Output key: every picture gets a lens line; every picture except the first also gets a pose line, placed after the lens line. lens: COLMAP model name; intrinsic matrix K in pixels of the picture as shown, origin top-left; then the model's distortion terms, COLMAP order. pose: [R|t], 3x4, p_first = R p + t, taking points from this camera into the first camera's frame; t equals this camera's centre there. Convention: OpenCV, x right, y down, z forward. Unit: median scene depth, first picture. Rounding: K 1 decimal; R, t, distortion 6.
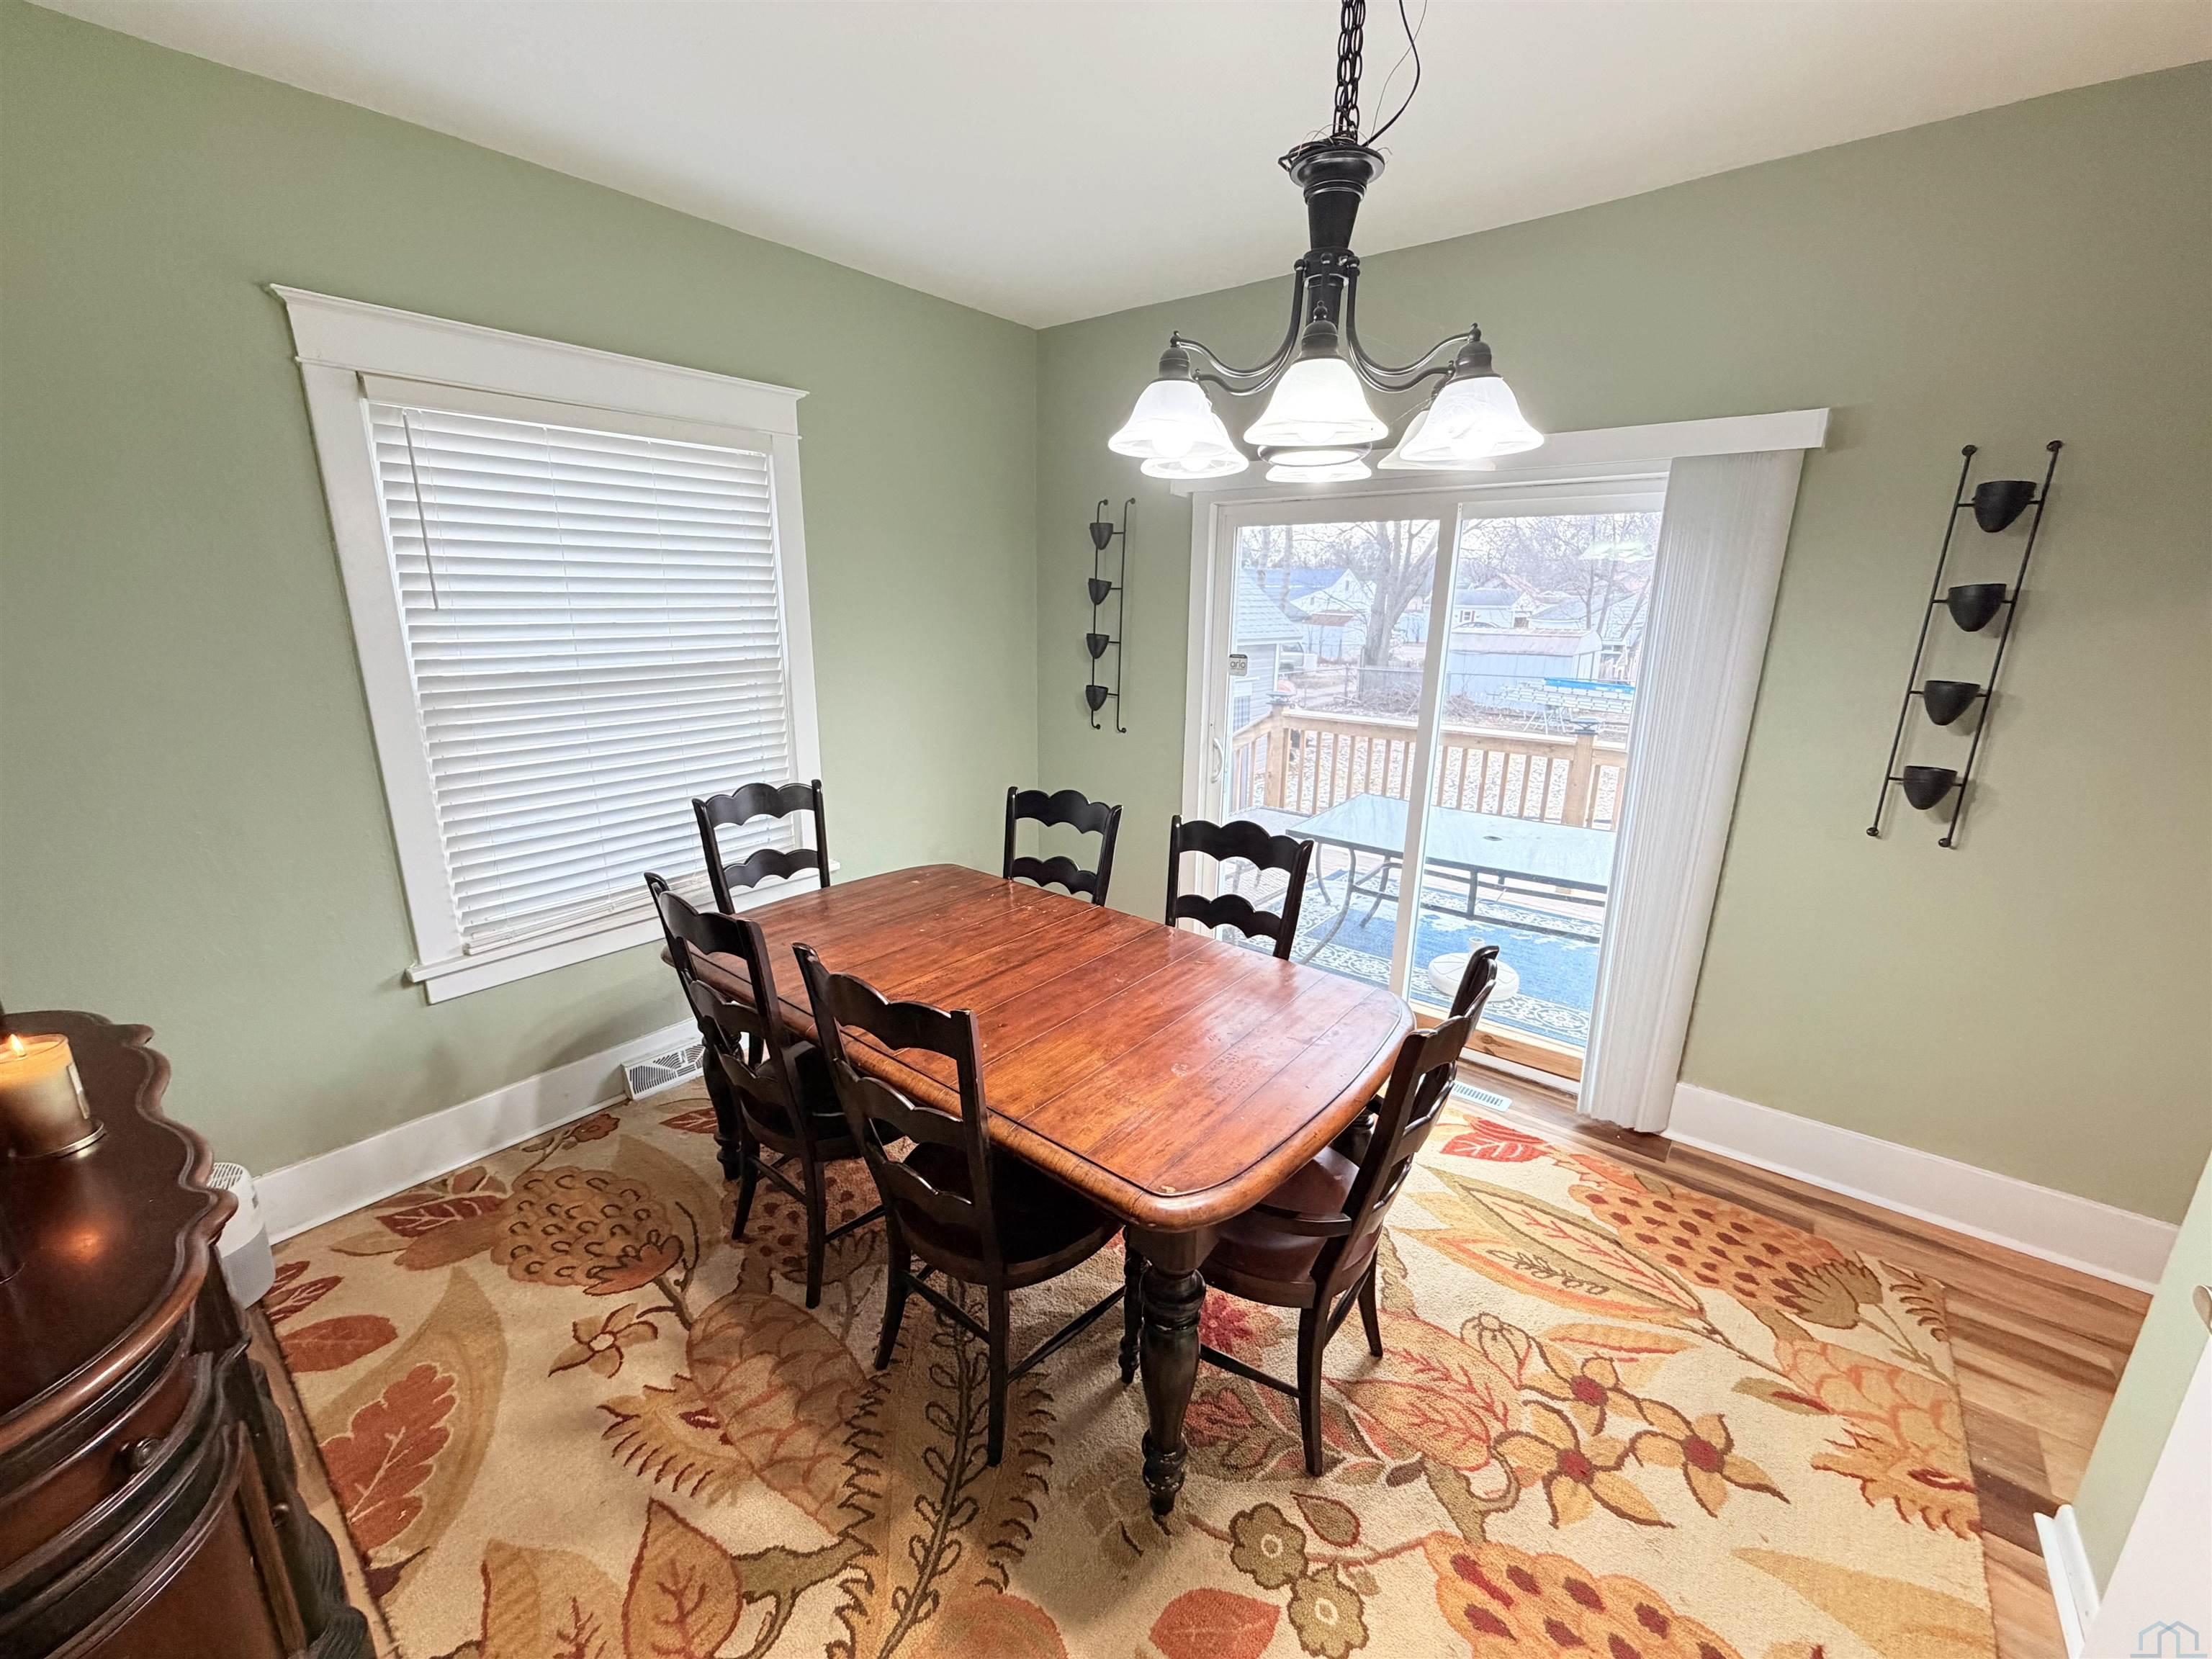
lens RADIAL K [[881.0, 0, 1099.9], [0, 881.0, 830.4], [0, 0, 1]] dist [-0.000881, 0.000091]
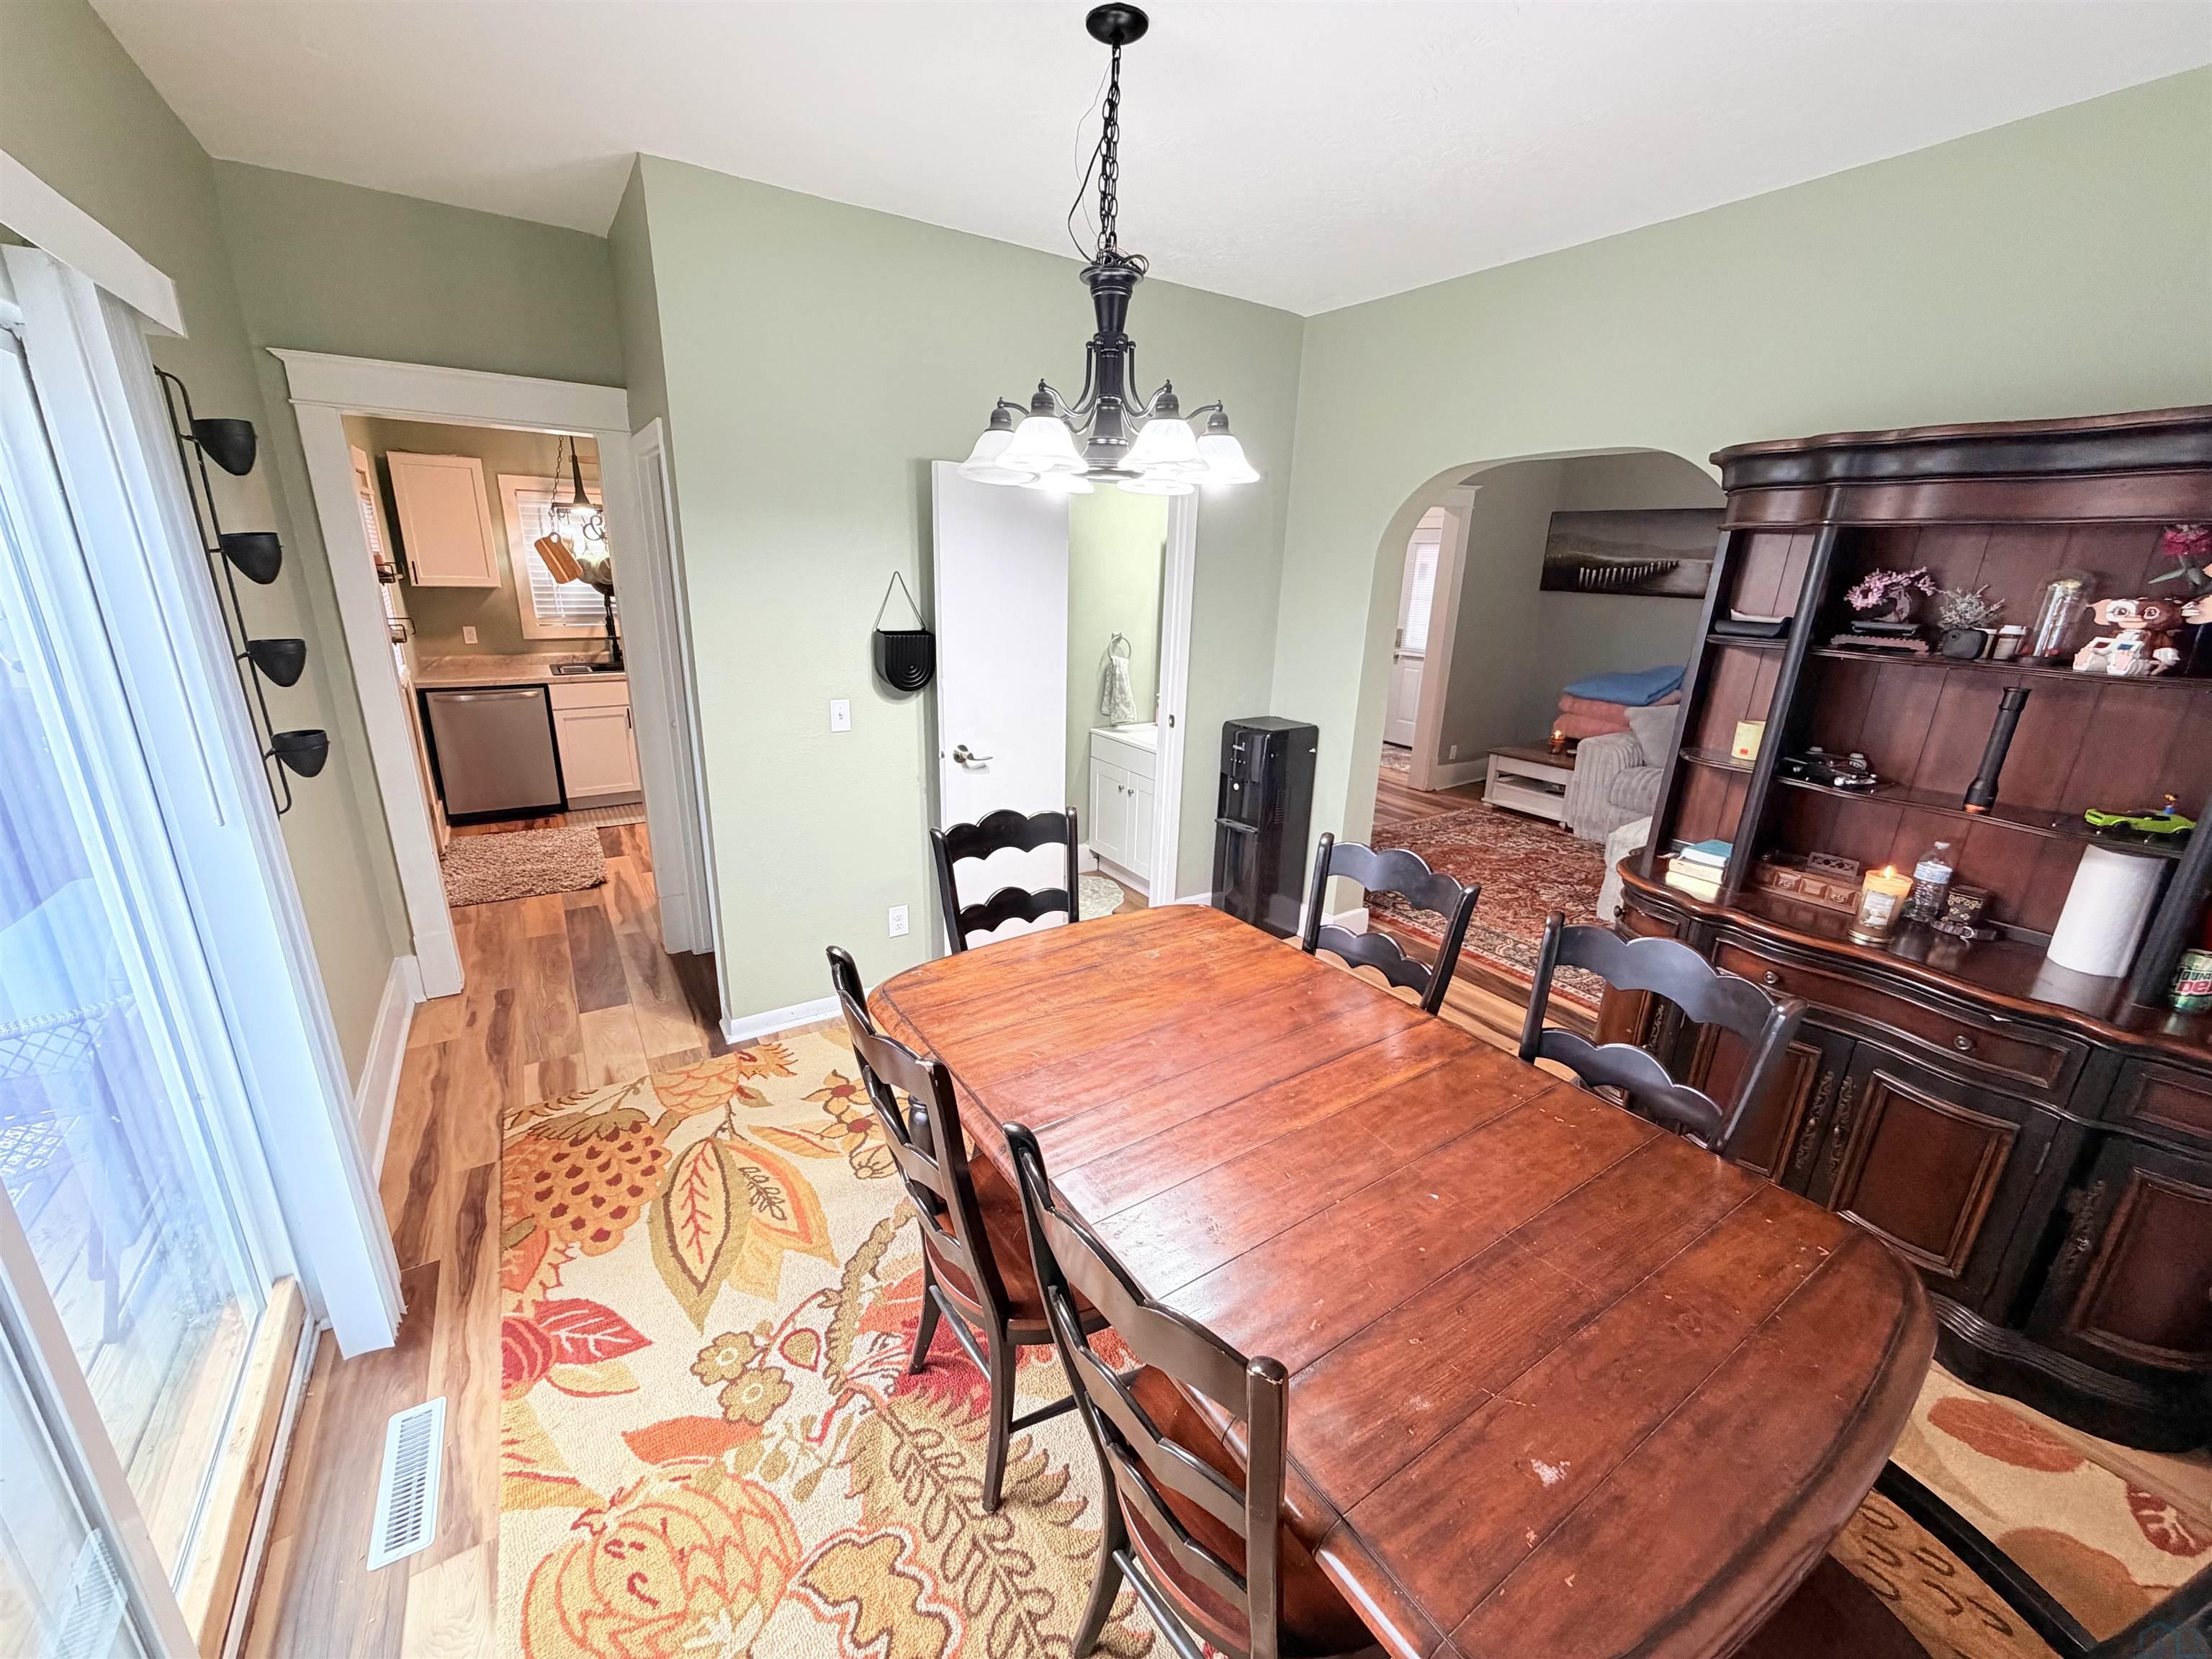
lens RADIAL K [[881.0, 0, 1104.7], [0, 881.0, 831.2], [0, 0, 1]] dist [-0.000881, 0.000091]
pose [[-0.949241, -0.129006, 0.286878, -0.128756], [0.044547, 0.847700, 0.528603, -0.395454], [-0.311379, 0.514551, -0.798924, 1.406444]]
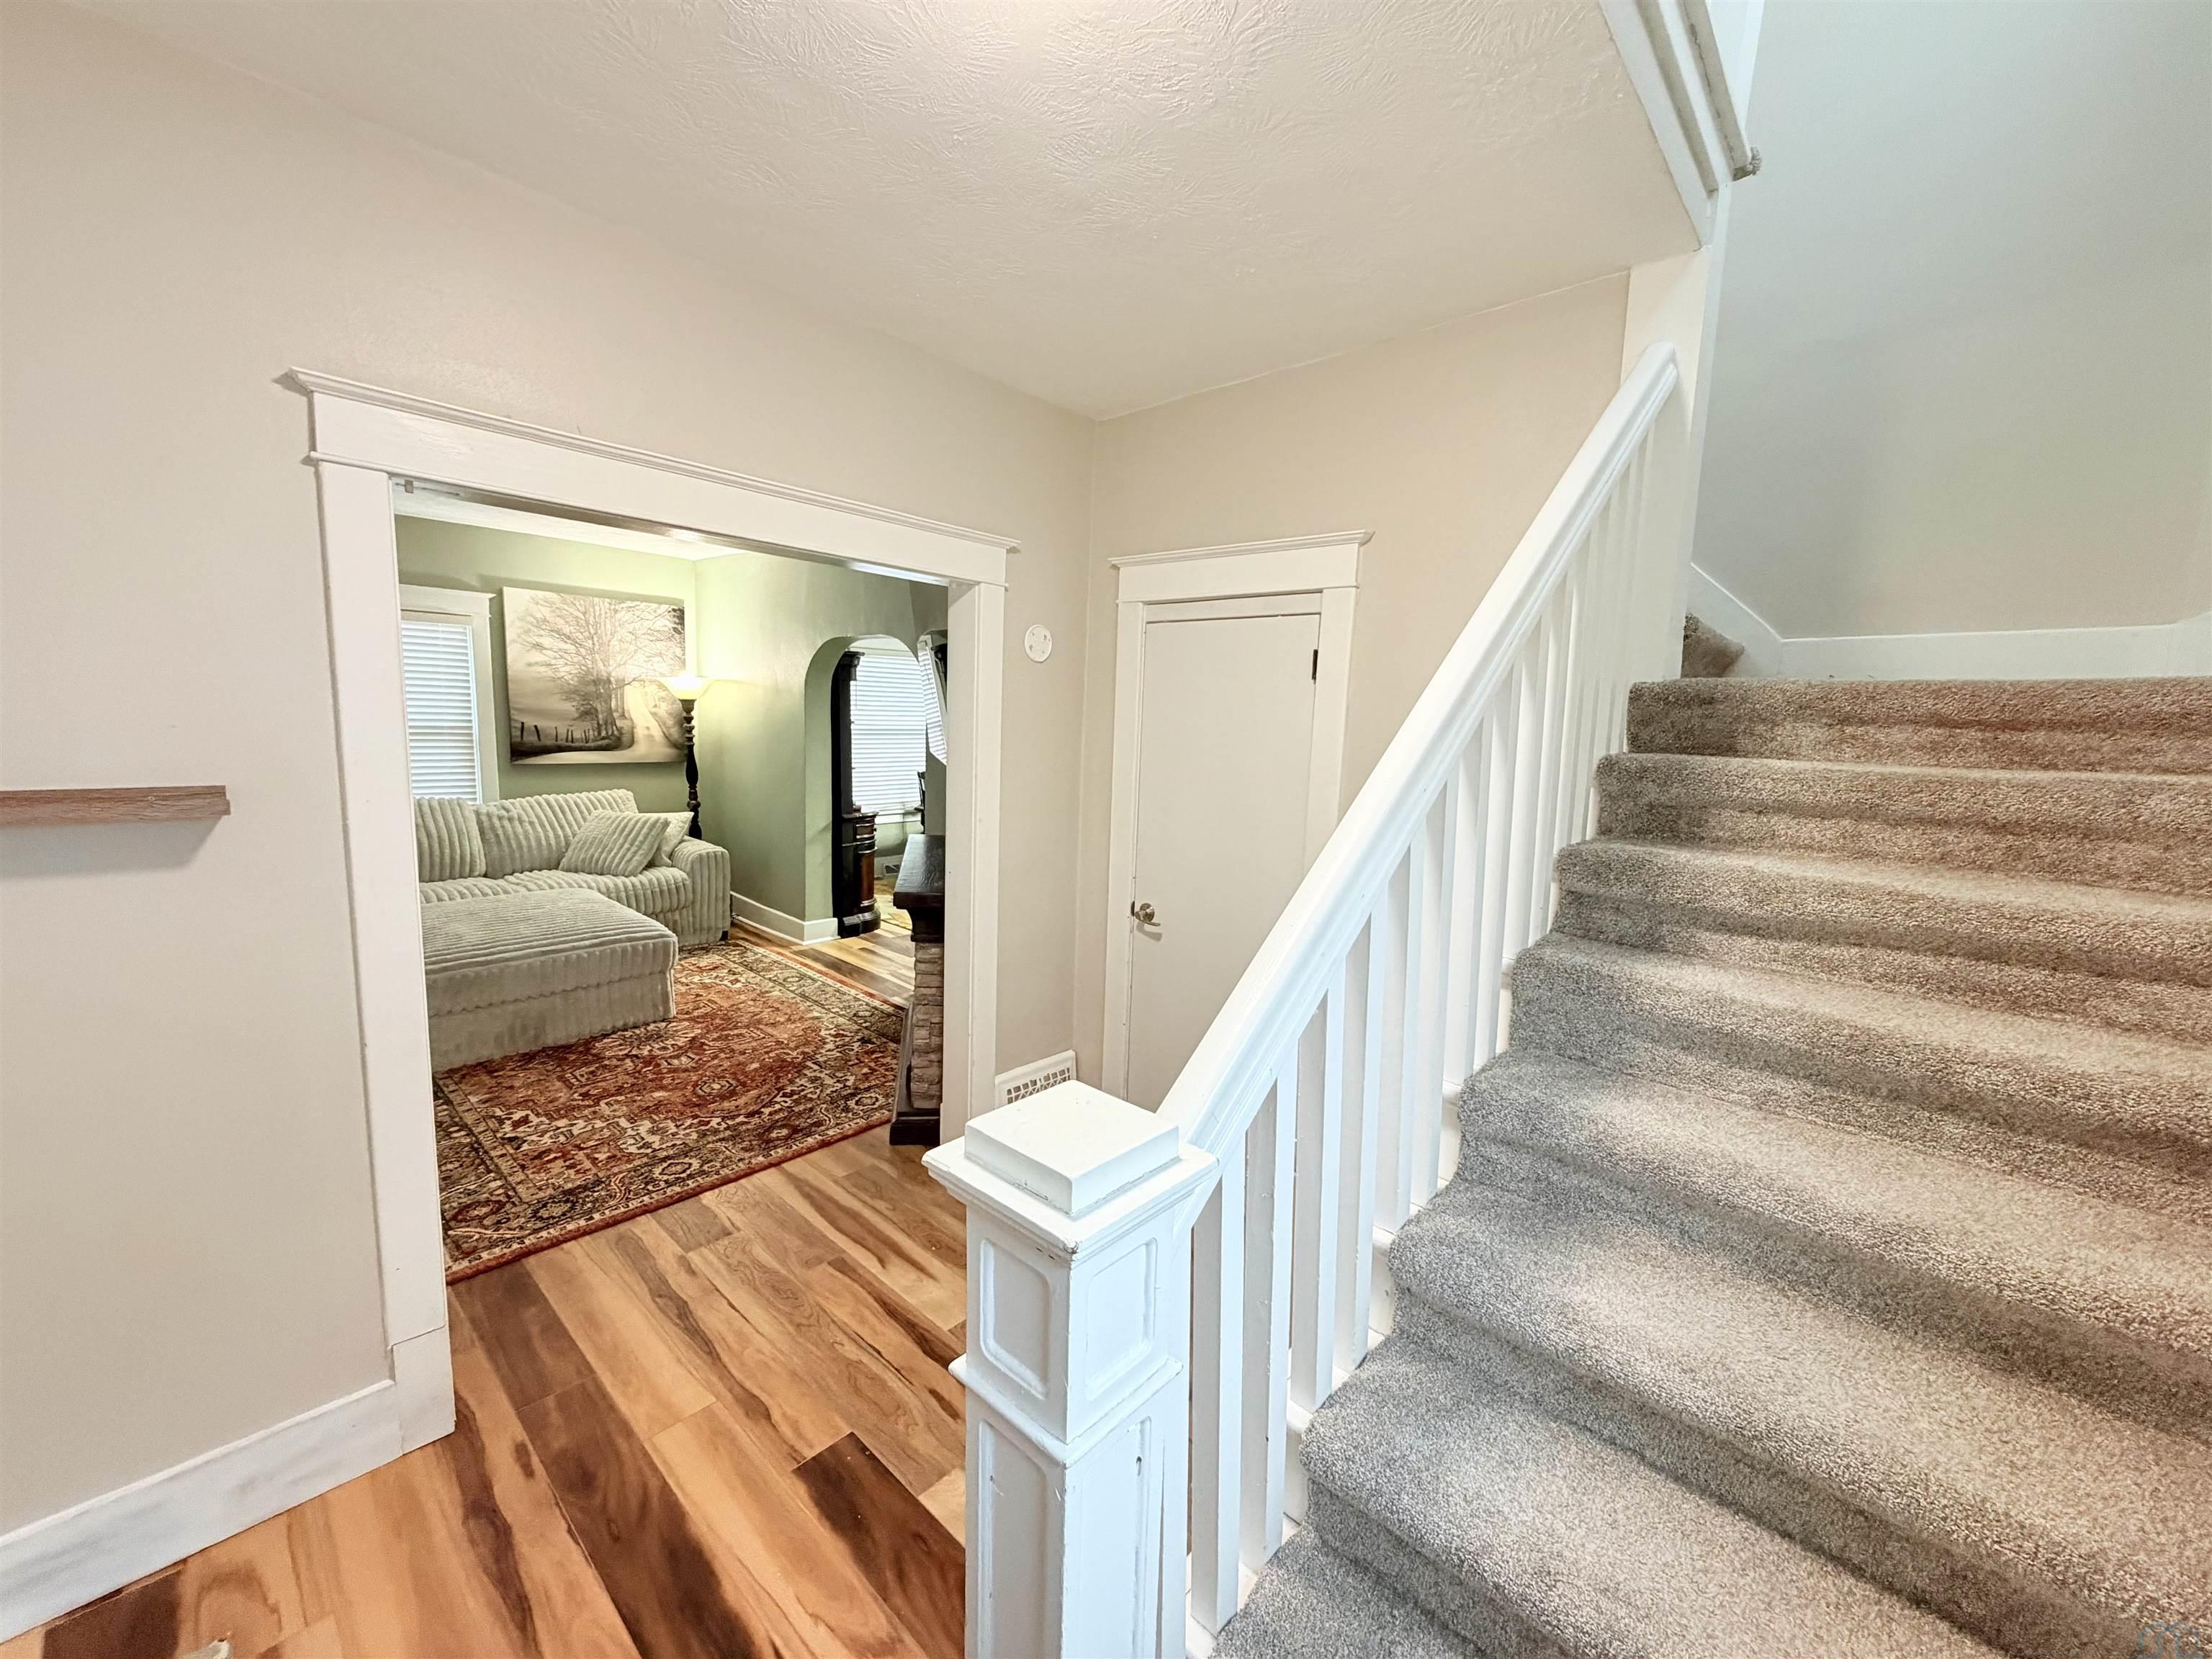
lens RADIAL K [[881.0, 0, 1098.9], [0, 881.0, 824.5], [0, 0, 1]] dist [-0.000881, 0.000091]
pose [[0.997426, 0.033240, -0.063540, 0.420742], [-0.041401, 0.990415, -0.131776, 0.587991], [0.058551, 0.134067, 0.989241, -2.202207]]
